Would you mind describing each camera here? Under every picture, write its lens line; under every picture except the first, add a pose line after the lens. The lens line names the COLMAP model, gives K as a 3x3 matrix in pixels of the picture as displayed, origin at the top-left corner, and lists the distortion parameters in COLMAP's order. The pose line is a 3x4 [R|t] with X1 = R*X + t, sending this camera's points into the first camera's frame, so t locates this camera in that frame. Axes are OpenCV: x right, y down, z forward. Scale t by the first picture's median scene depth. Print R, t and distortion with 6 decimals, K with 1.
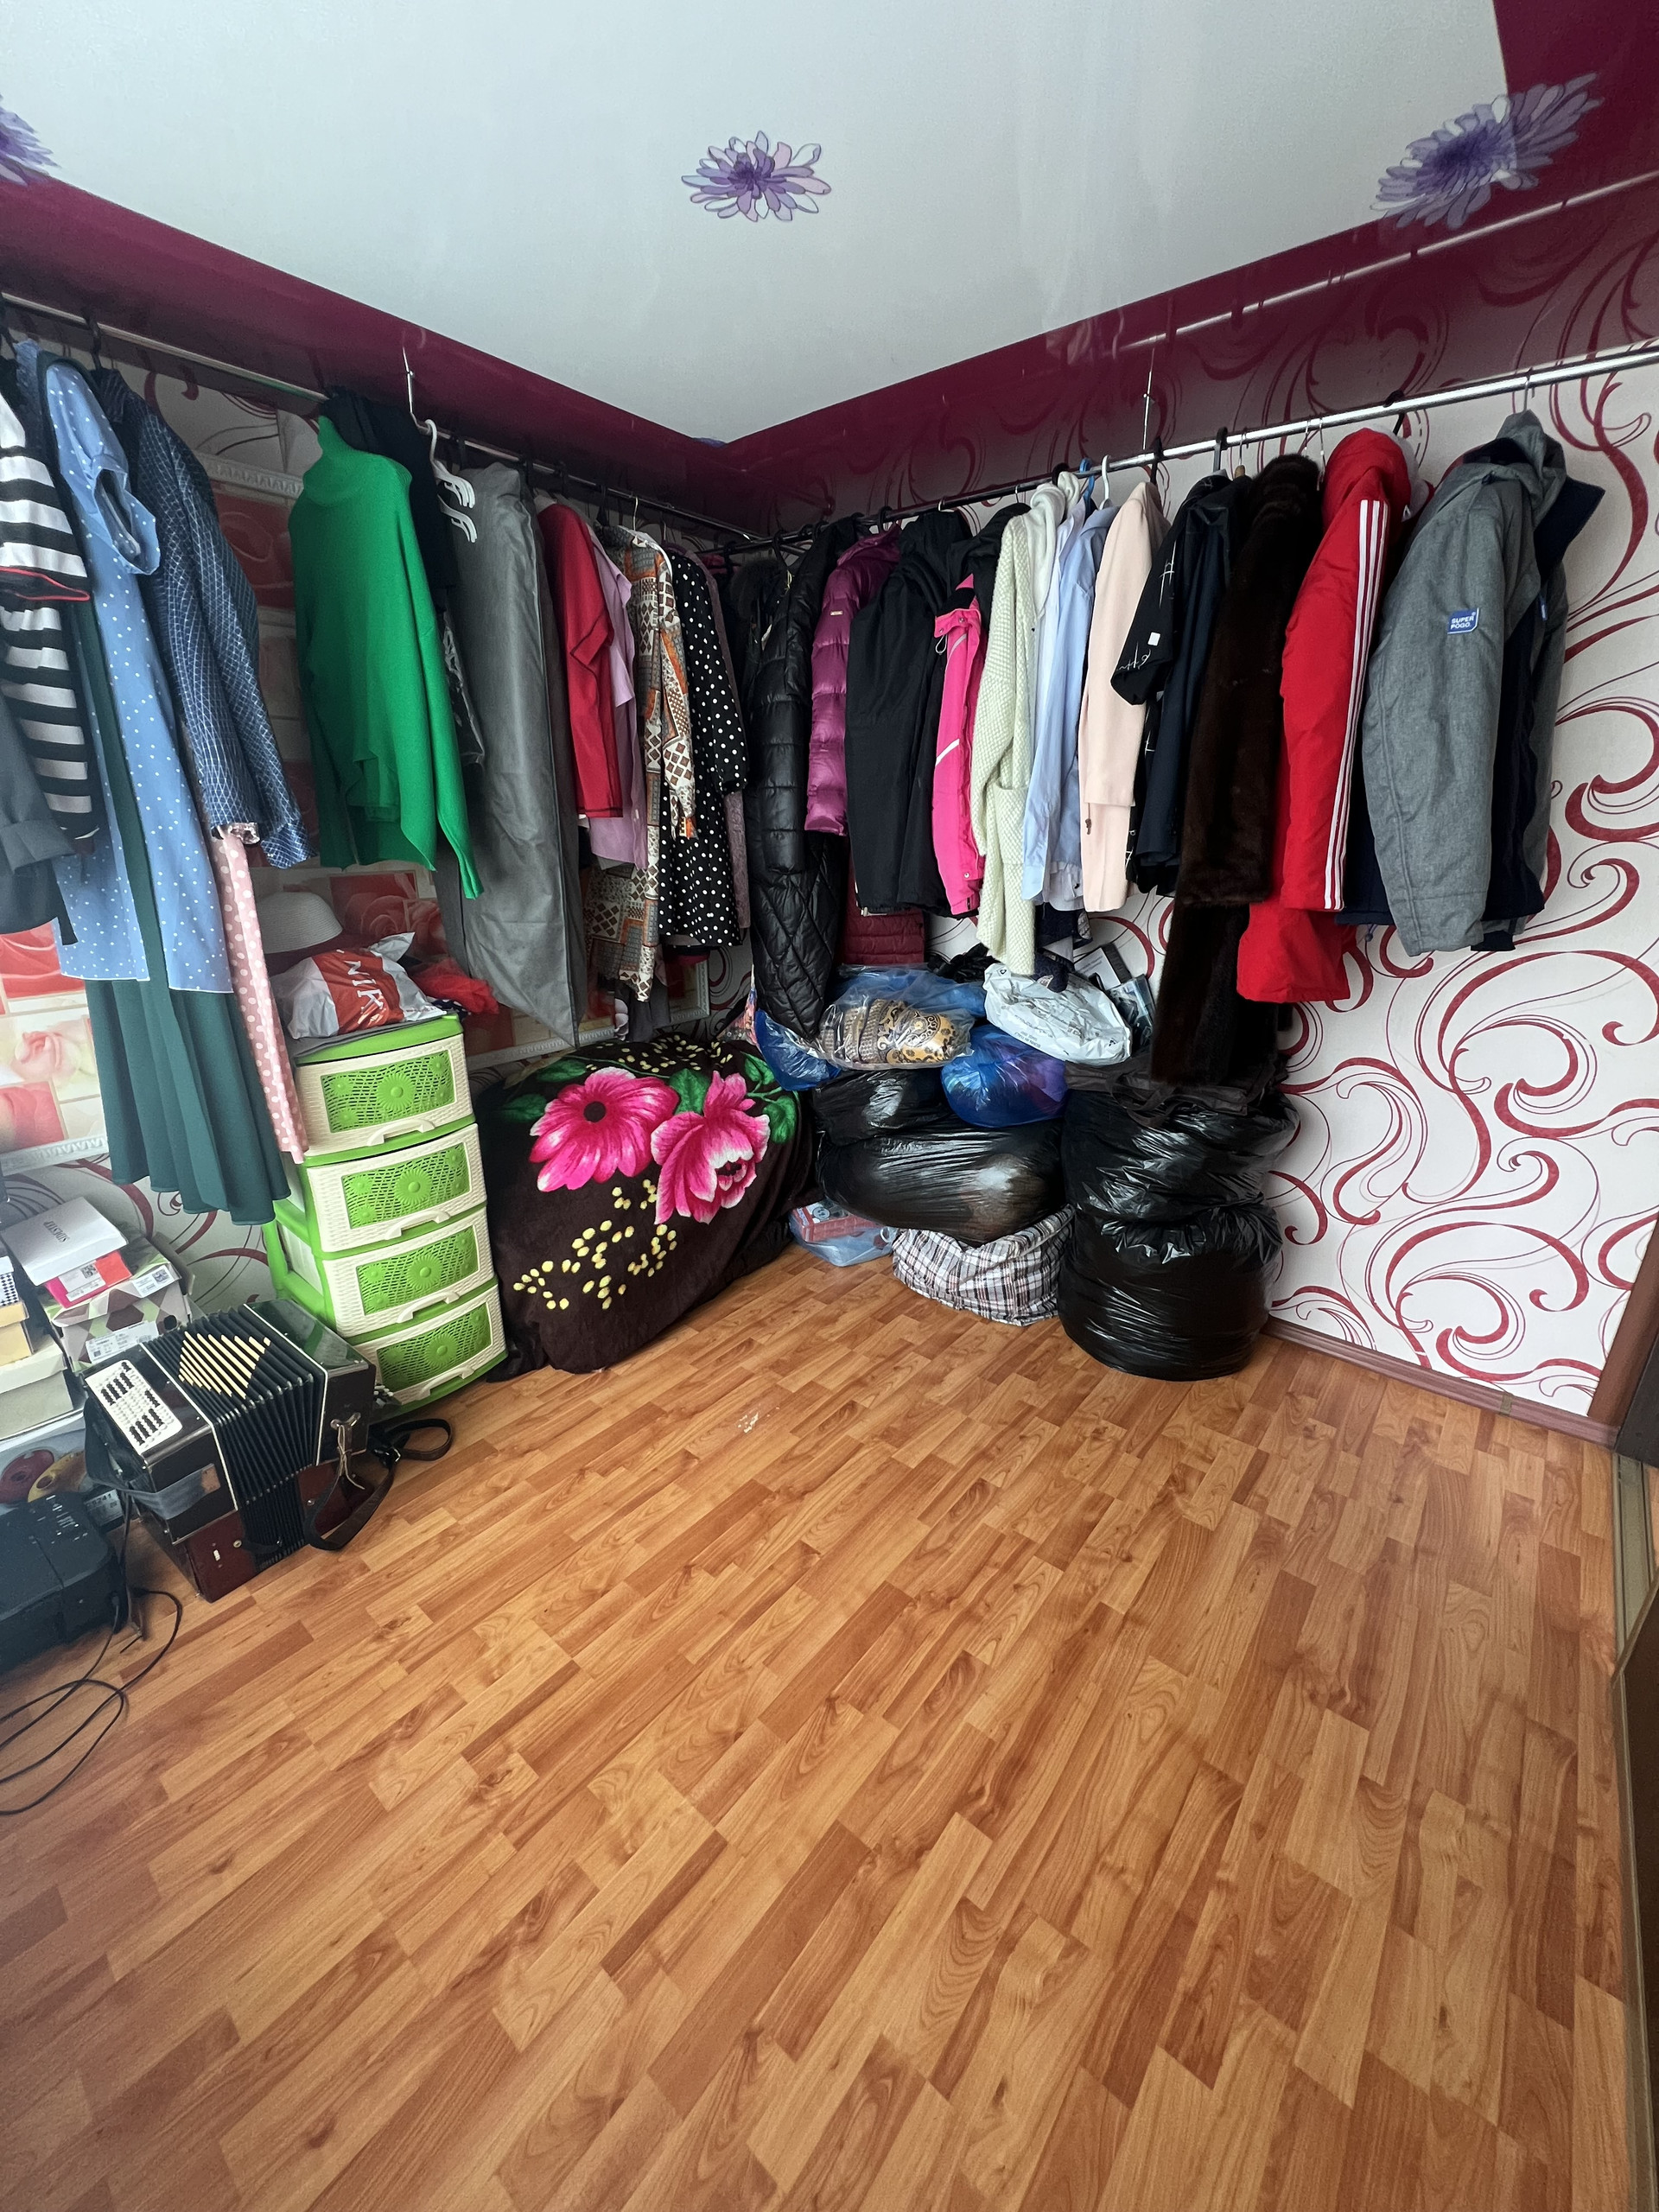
lens RADIAL K [[880.7, 0, 833.5], [0, 880.7, 1103.8], [0, 0, 1]] dist [-0.000015, -0.000170]
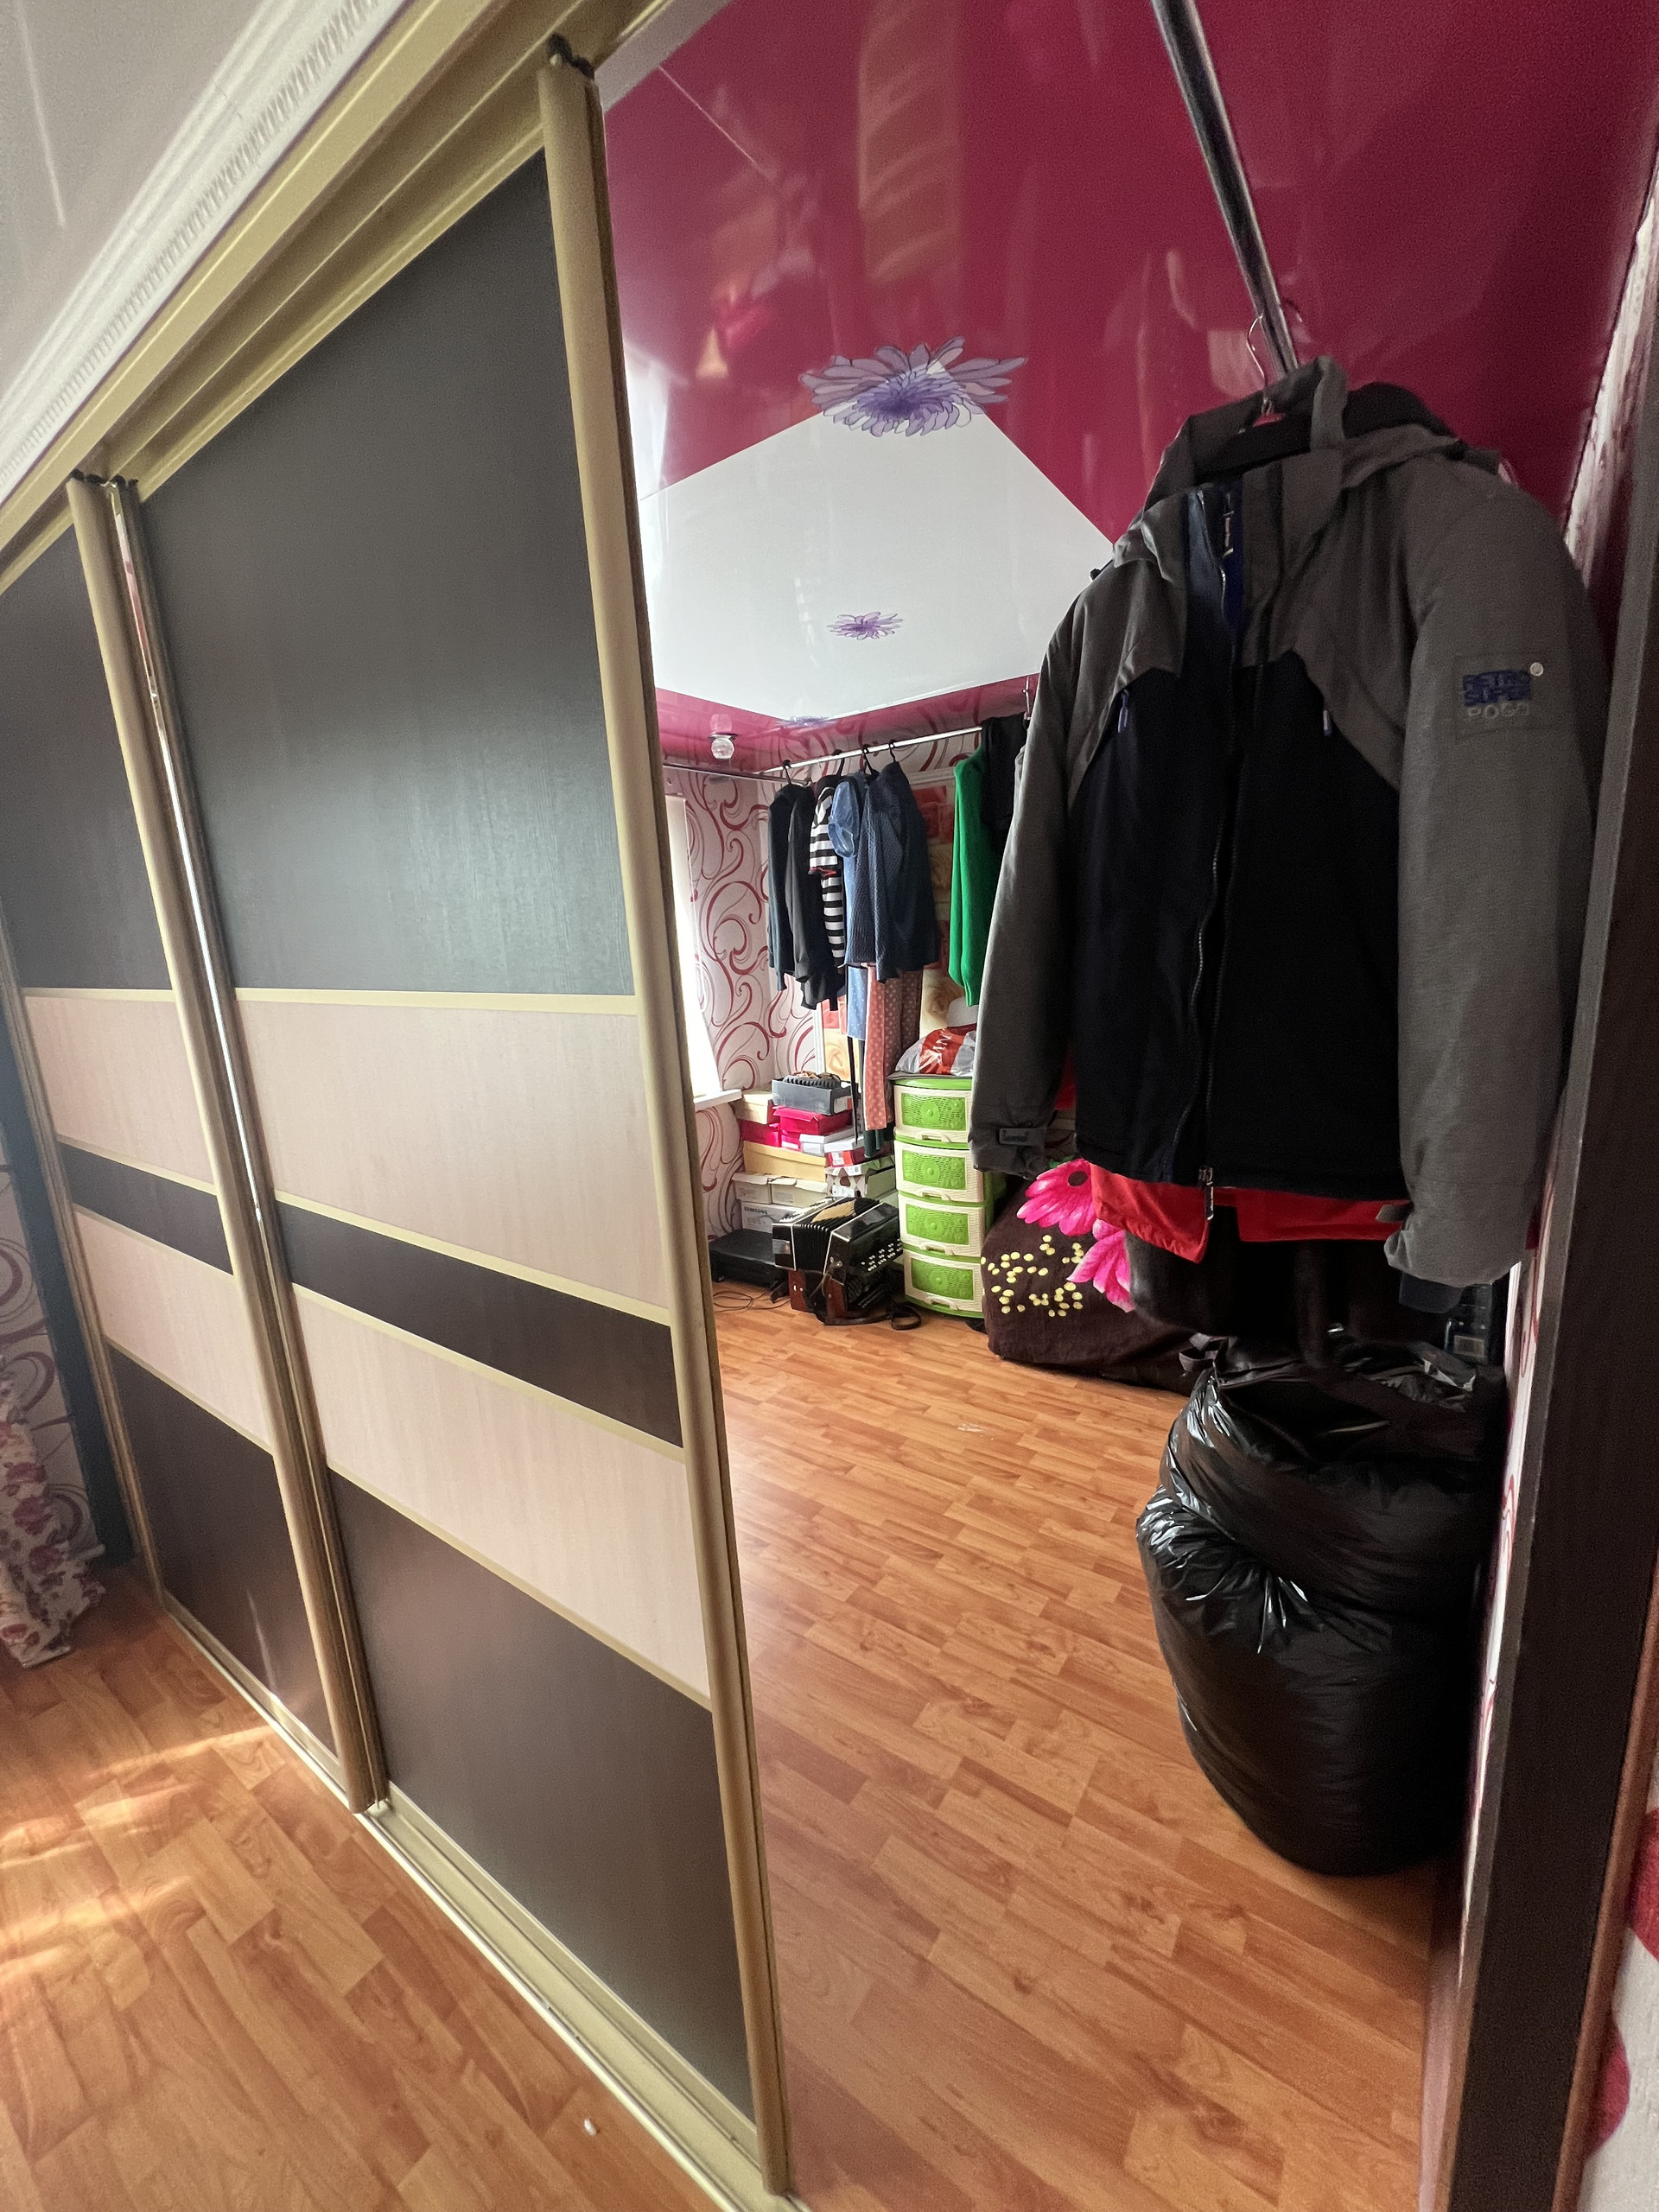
lens RADIAL K [[880.7, 0, 824.6], [0, 880.7, 1104.5], [0, 0, 1]] dist [-0.000015, -0.000170]
pose [[0.065039, 0.193331, -0.978975, 1.176557], [-0.264107, 0.949403, 0.169945, -0.269216], [0.962298, 0.247501, 0.112808, 0.619680]]
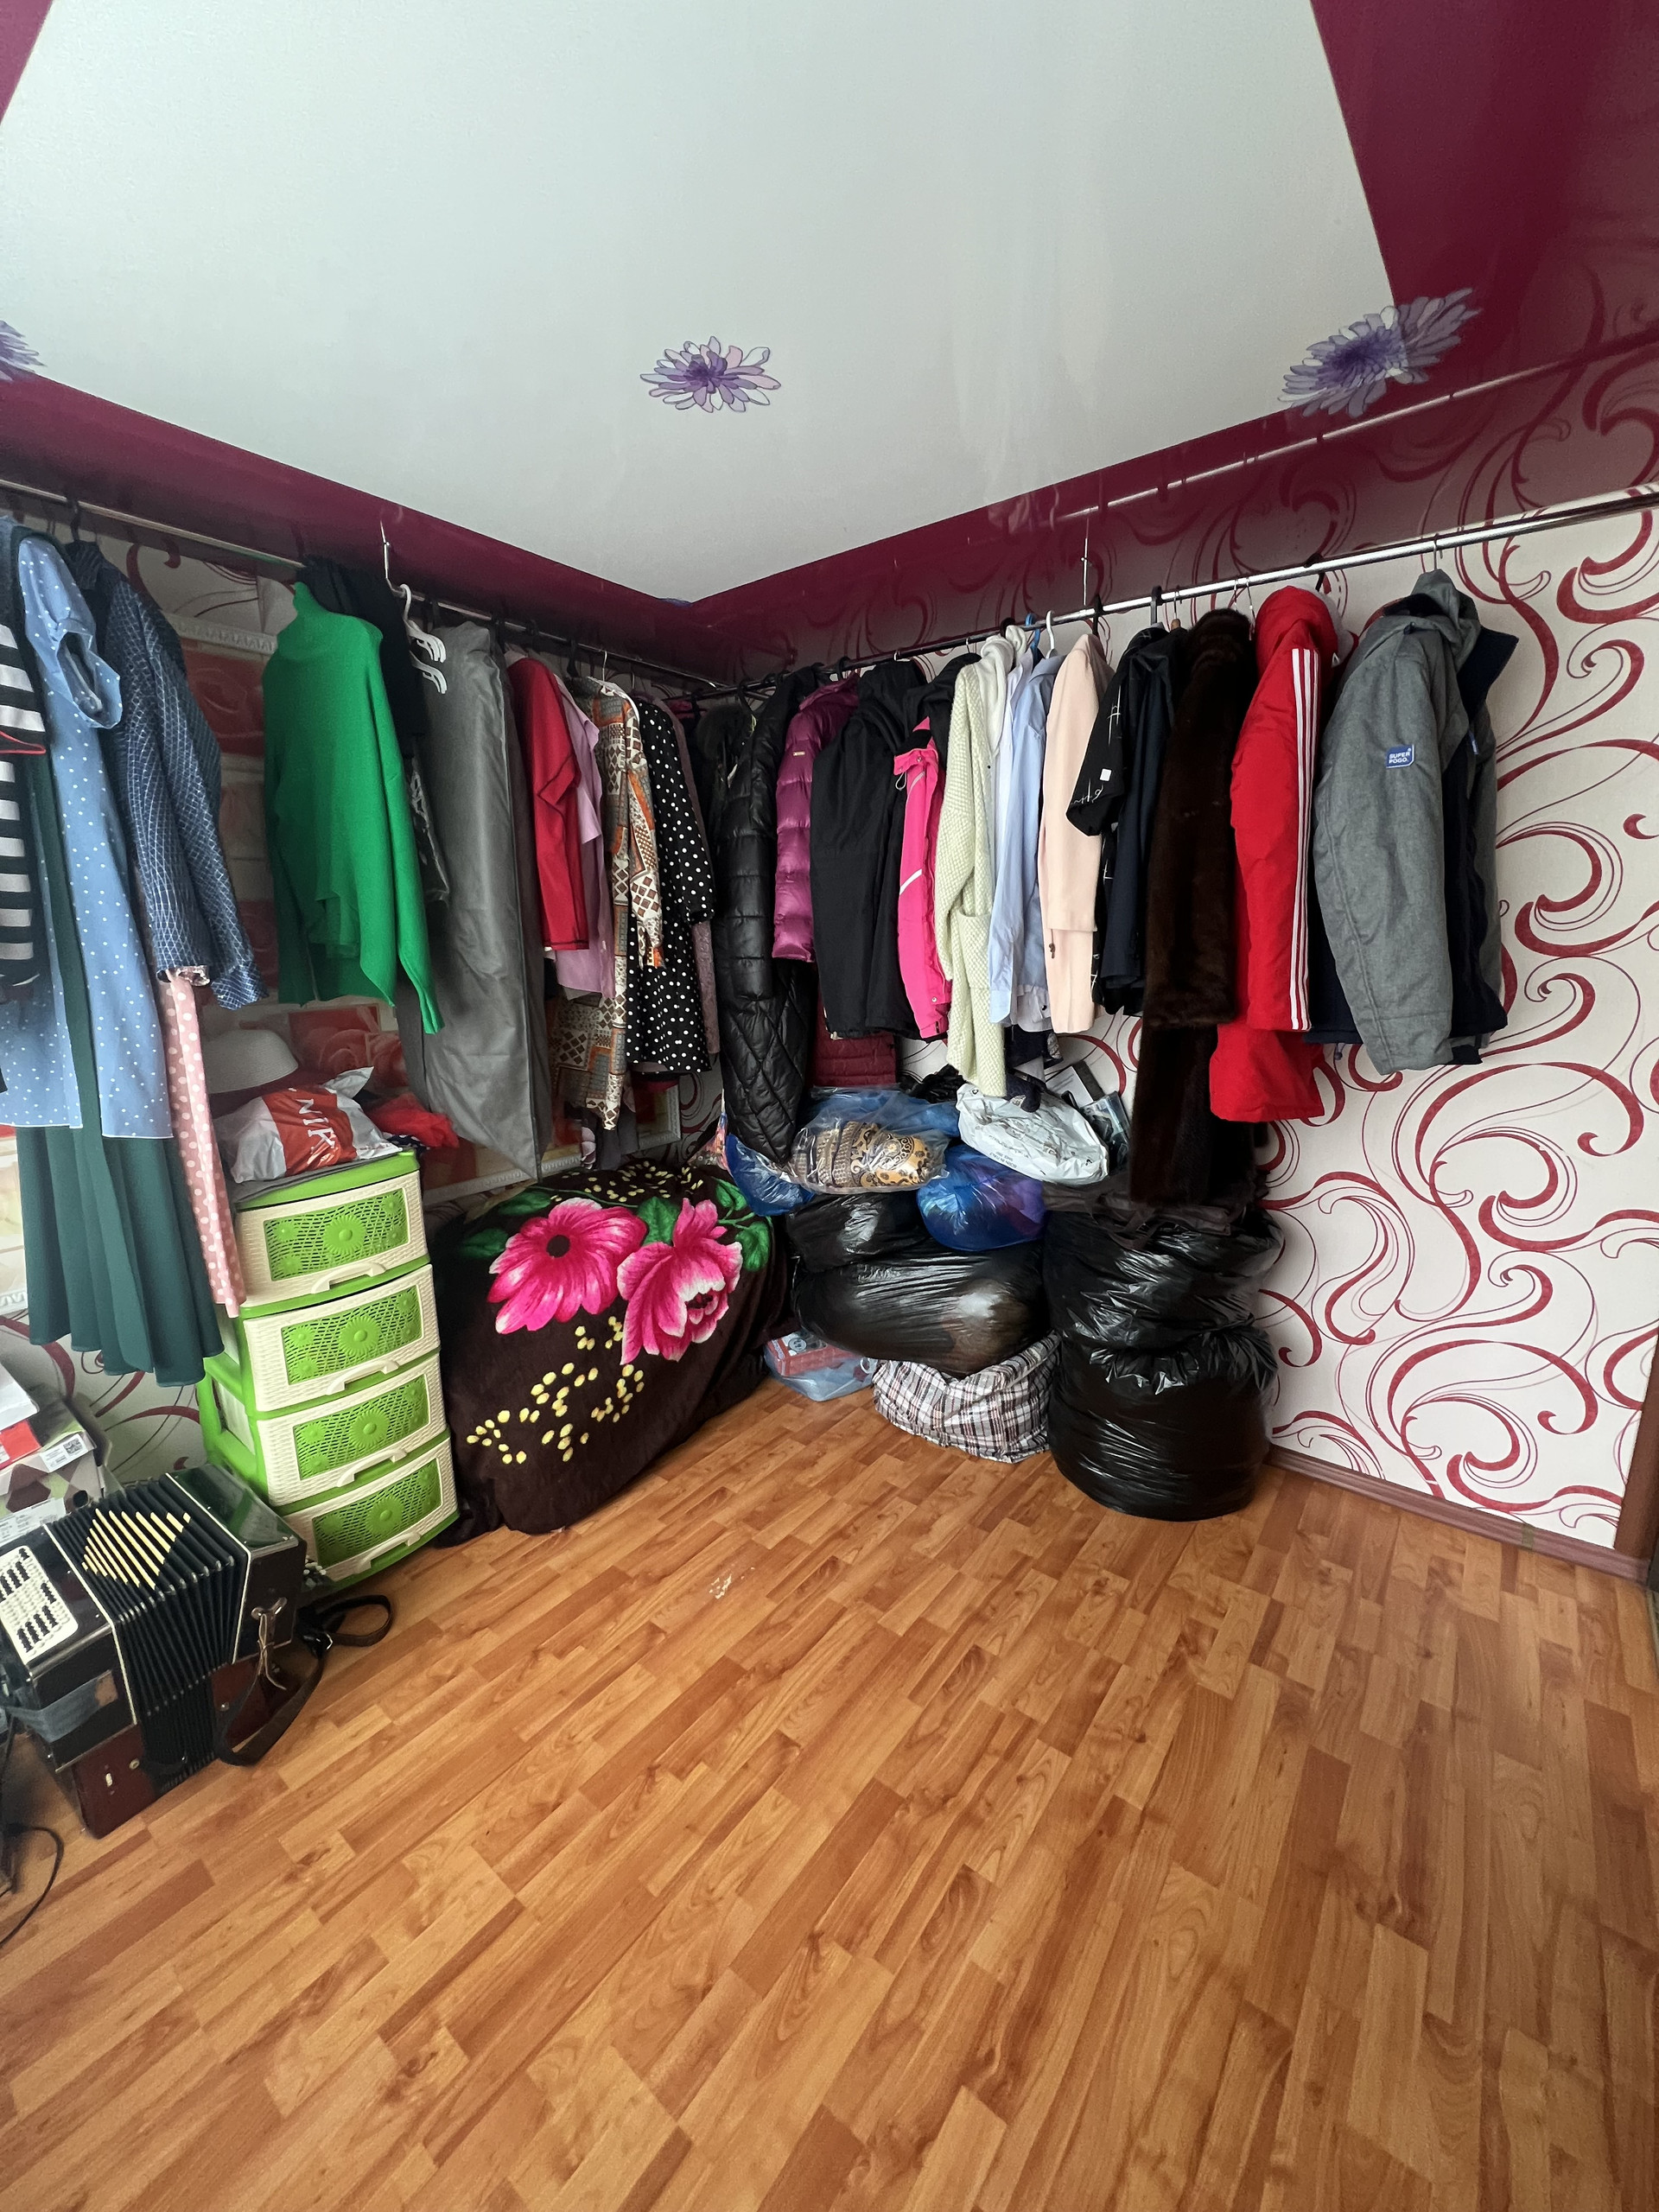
lens RADIAL K [[880.7, 0, 833.5], [0, 880.7, 1103.9], [0, 0, 1]] dist [-0.000015, -0.000170]
pose [[0.999431, -0.022047, 0.025541, 0.009666], [0.025049, 0.991979, -0.123899, -0.023135], [-0.022605, 0.124468, 0.991966, 0.028348]]
